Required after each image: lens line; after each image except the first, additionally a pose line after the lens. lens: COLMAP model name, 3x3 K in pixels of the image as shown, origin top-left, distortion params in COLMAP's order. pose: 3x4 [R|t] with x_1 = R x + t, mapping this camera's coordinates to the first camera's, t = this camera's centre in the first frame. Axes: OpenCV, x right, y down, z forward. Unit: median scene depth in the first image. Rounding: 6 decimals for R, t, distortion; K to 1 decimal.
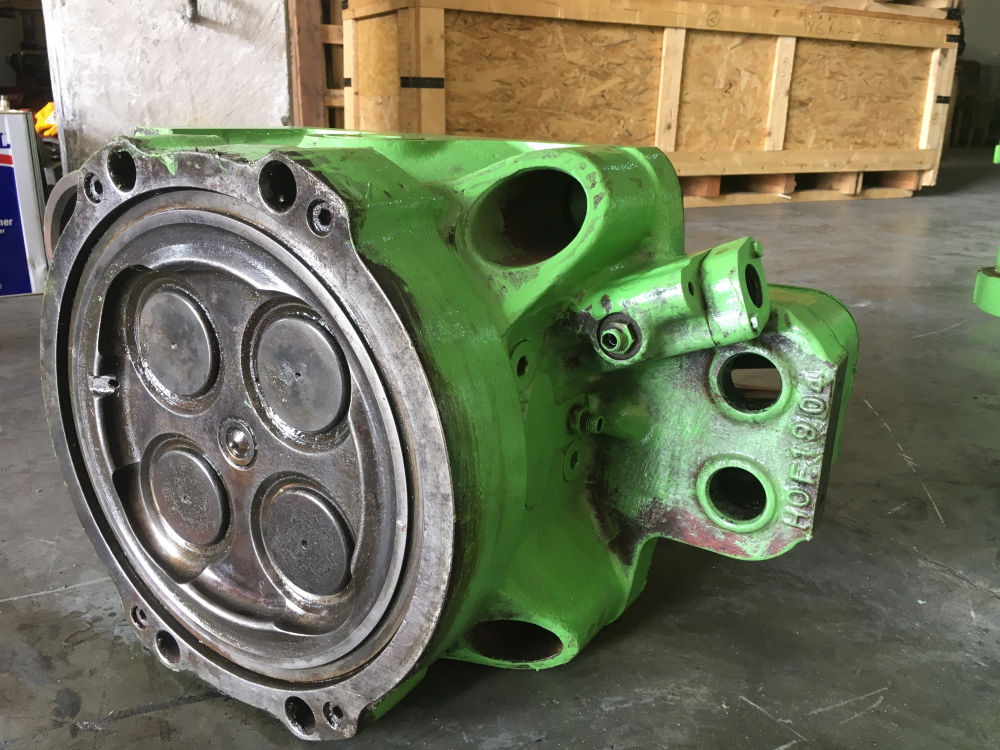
lens RADIAL K [[858.8, 0, 500.0], [0, 858.8, 375.0], [0, 0, 1]] dist [0.082442, -0.124259]
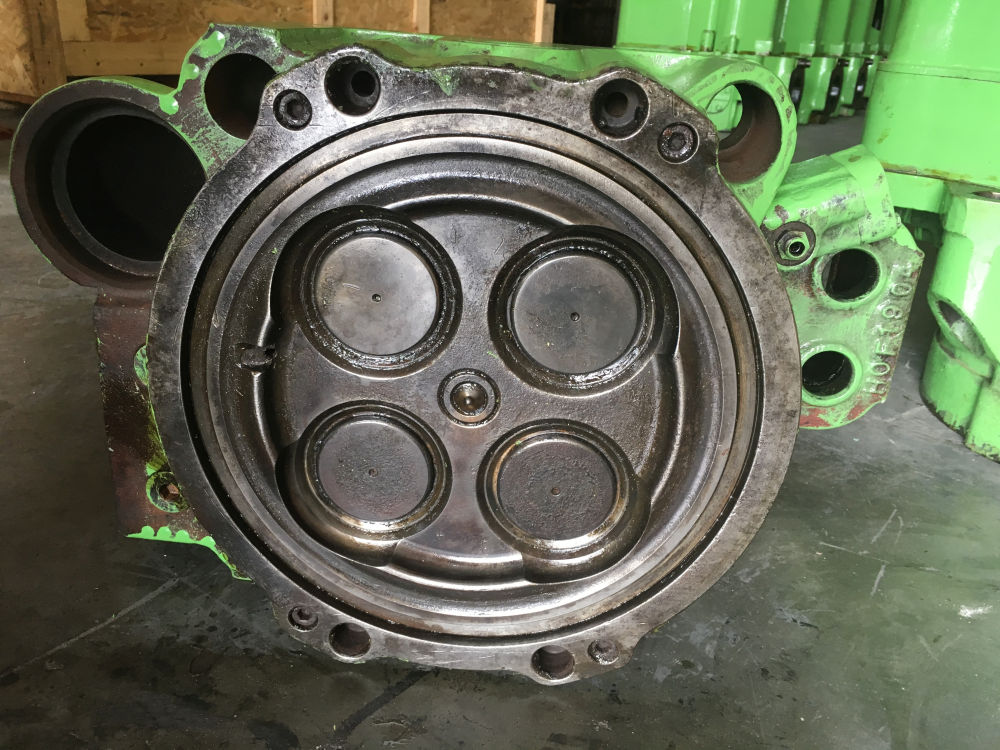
lens RADIAL K [[858.8, 0, 500.0], [0, 858.8, 375.0], [0, 0, 1]] dist [0.082442, -0.124259]
pose [[0.884955, -0.148763, 0.441276, -0.135784], [0.097179, 0.985734, 0.137424, -0.013415], [-0.455424, -0.078732, 0.886786, 0.039201]]
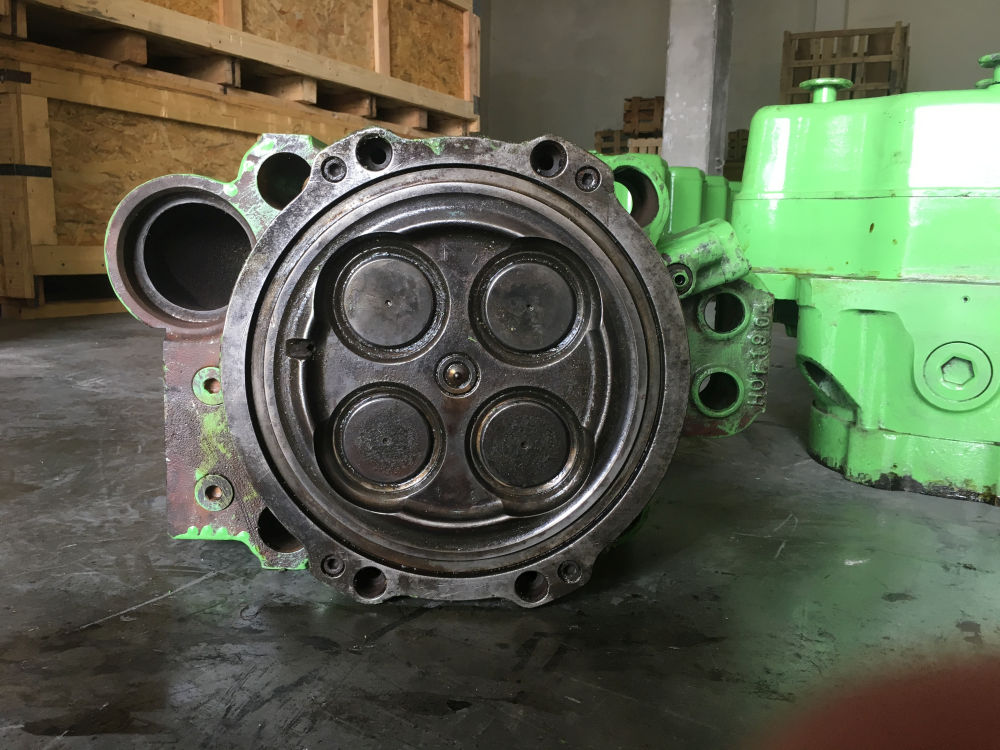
lens RADIAL K [[858.8, 0, 500.0], [0, 858.8, 375.0], [0, 0, 1]] dist [0.082442, -0.124259]
pose [[0.837140, -0.085865, 0.540208, -0.186533], [0.157798, 0.983524, -0.088203, 0.040027], [-0.523734, 0.159082, 0.836897, -0.012431]]
